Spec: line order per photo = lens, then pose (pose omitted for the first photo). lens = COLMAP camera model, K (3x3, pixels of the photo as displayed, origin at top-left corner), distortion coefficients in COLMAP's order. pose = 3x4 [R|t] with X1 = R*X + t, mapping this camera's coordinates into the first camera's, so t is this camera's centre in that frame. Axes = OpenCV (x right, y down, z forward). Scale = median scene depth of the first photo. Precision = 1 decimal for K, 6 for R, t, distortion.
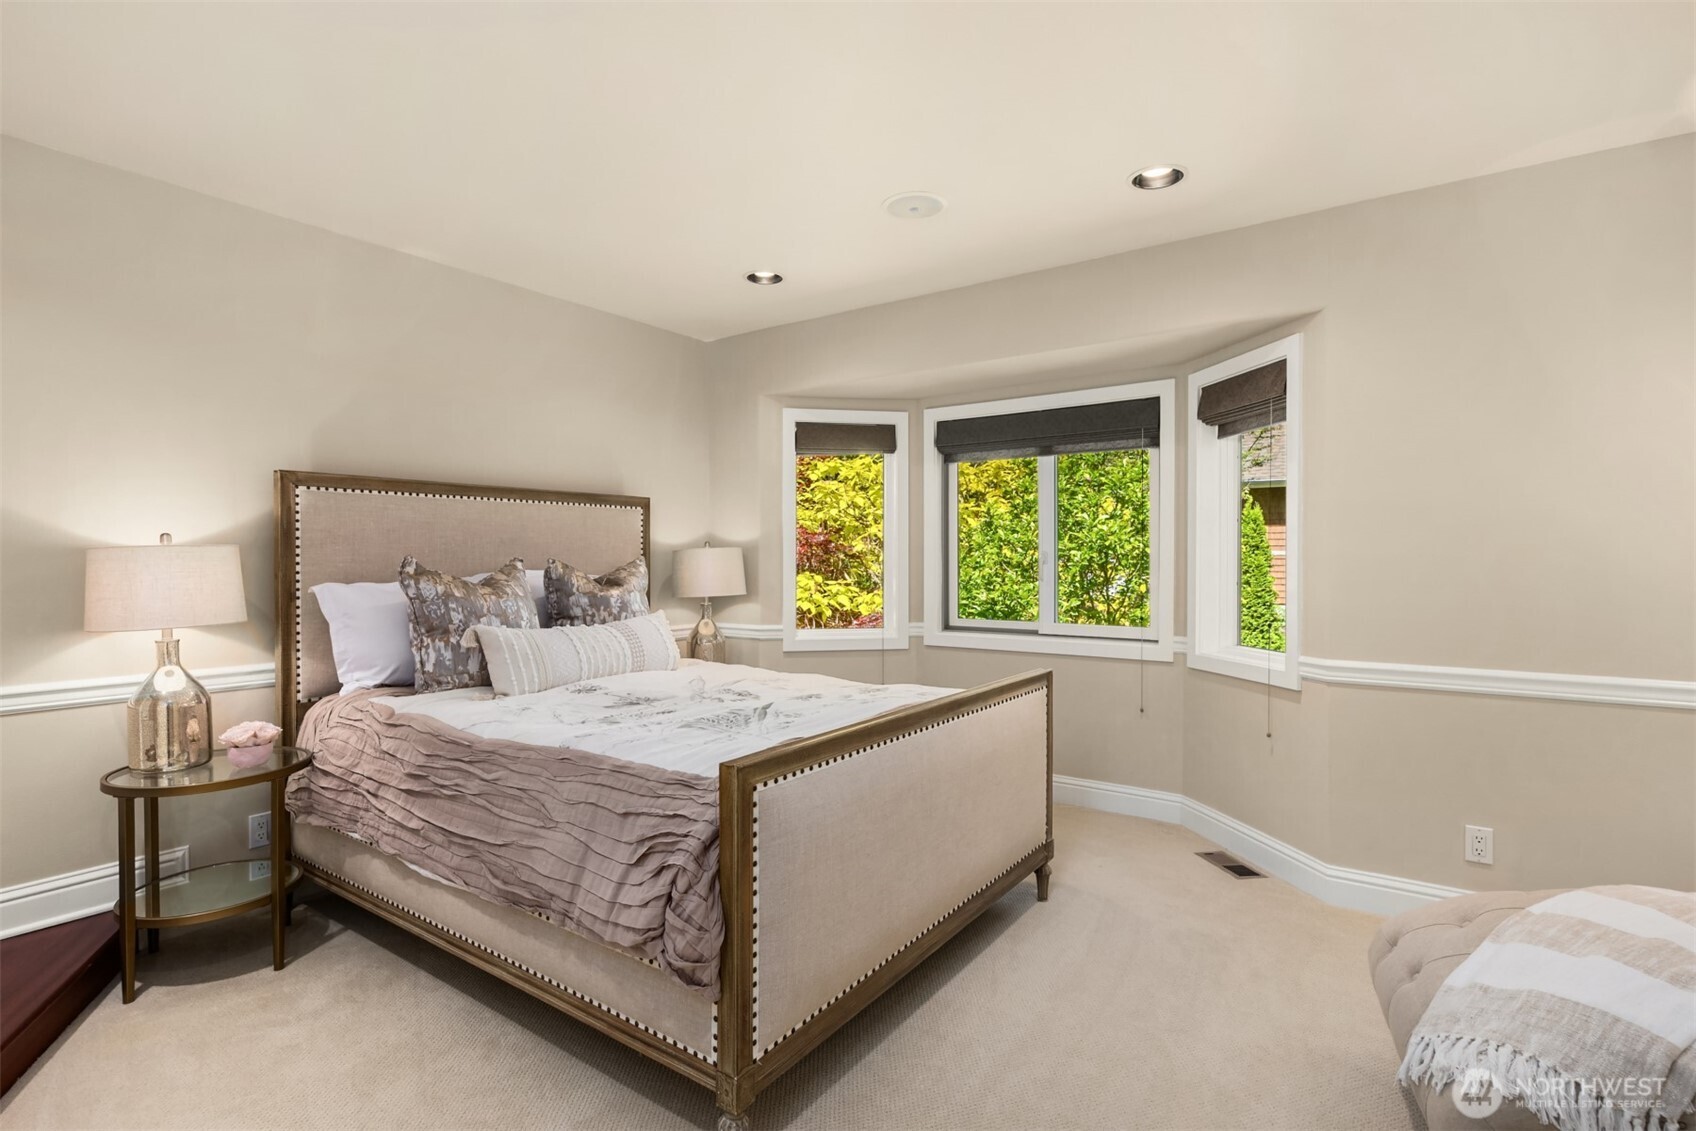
lens RADIAL K [[852.3, 0, 848.0], [0, 852.3, 565.5], [0, 0, 1]] dist [-0.000284, -0.000074]
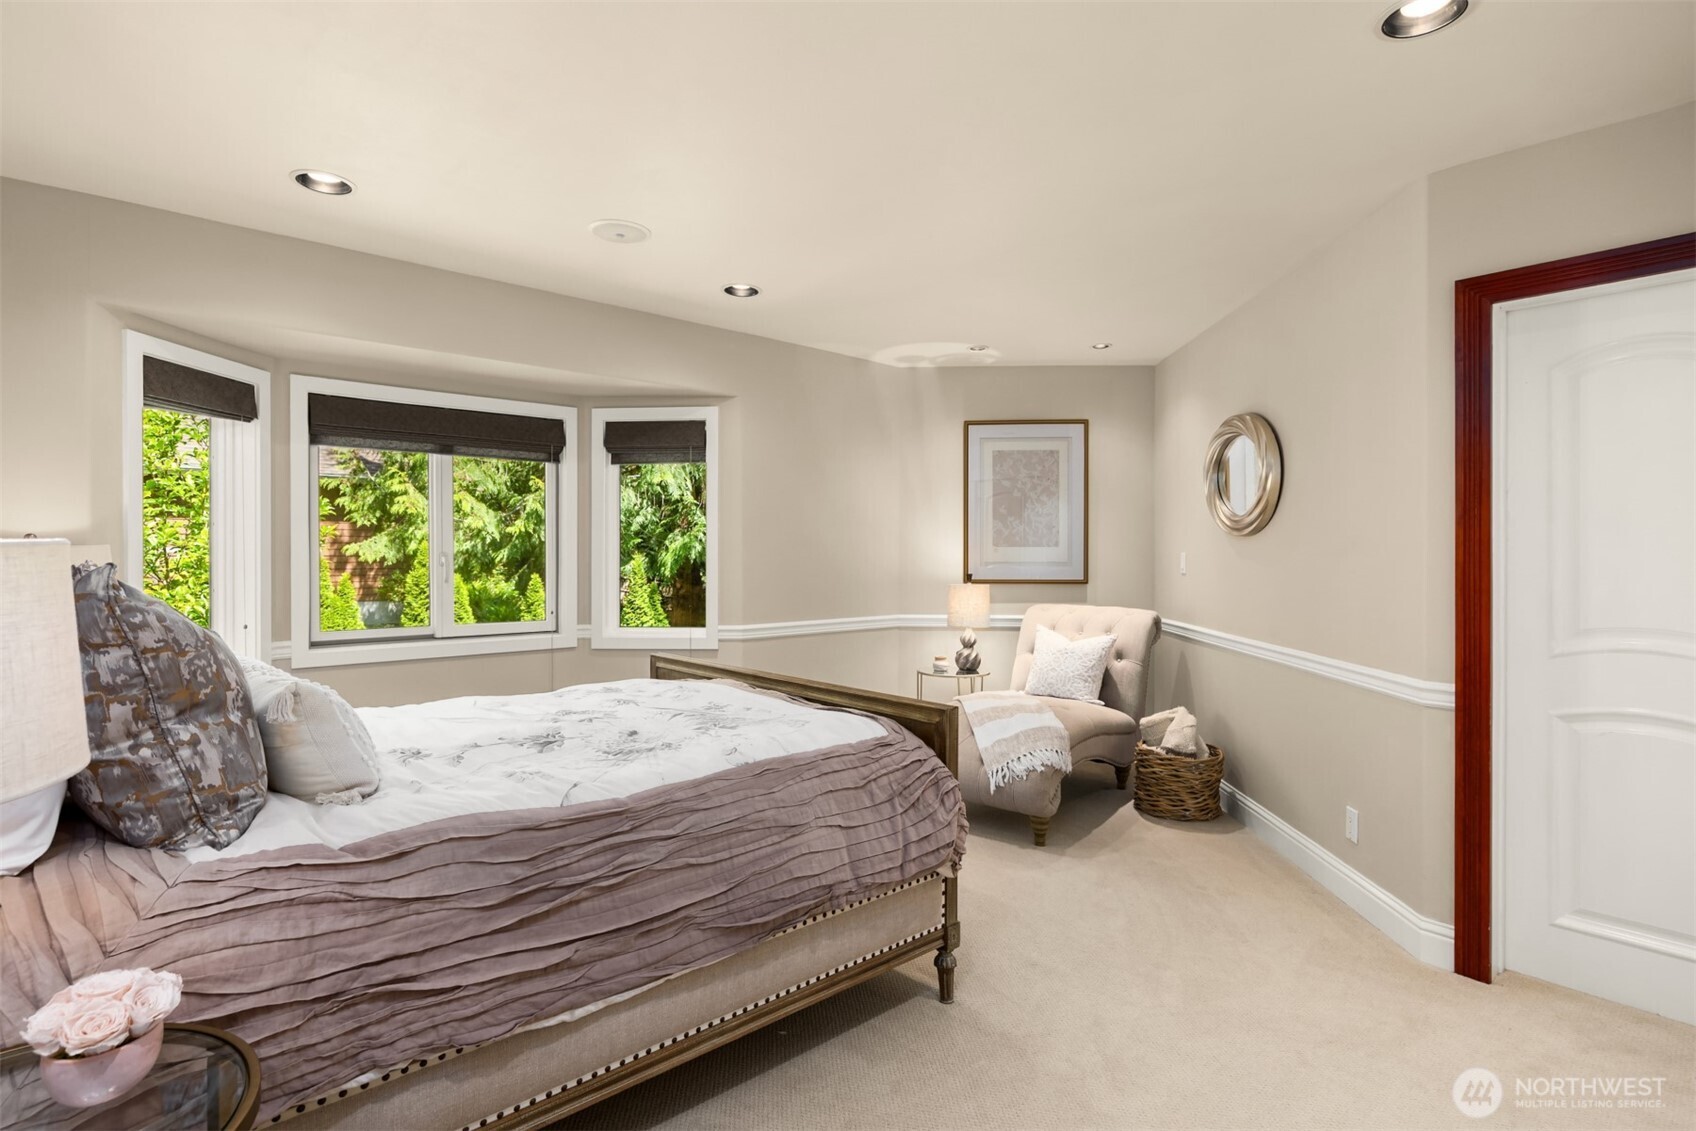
lens RADIAL K [[855.9, 0, 841.4], [0, 855.9, 562.3], [0, 0, 1]] dist [-0.000052, -0.000147]
pose [[0.203213, -0.008492, 0.979098, -0.861076], [0.007799, 0.999945, 0.007054, -0.011967], [-0.979103, 0.006202, 0.203268, 0.483396]]
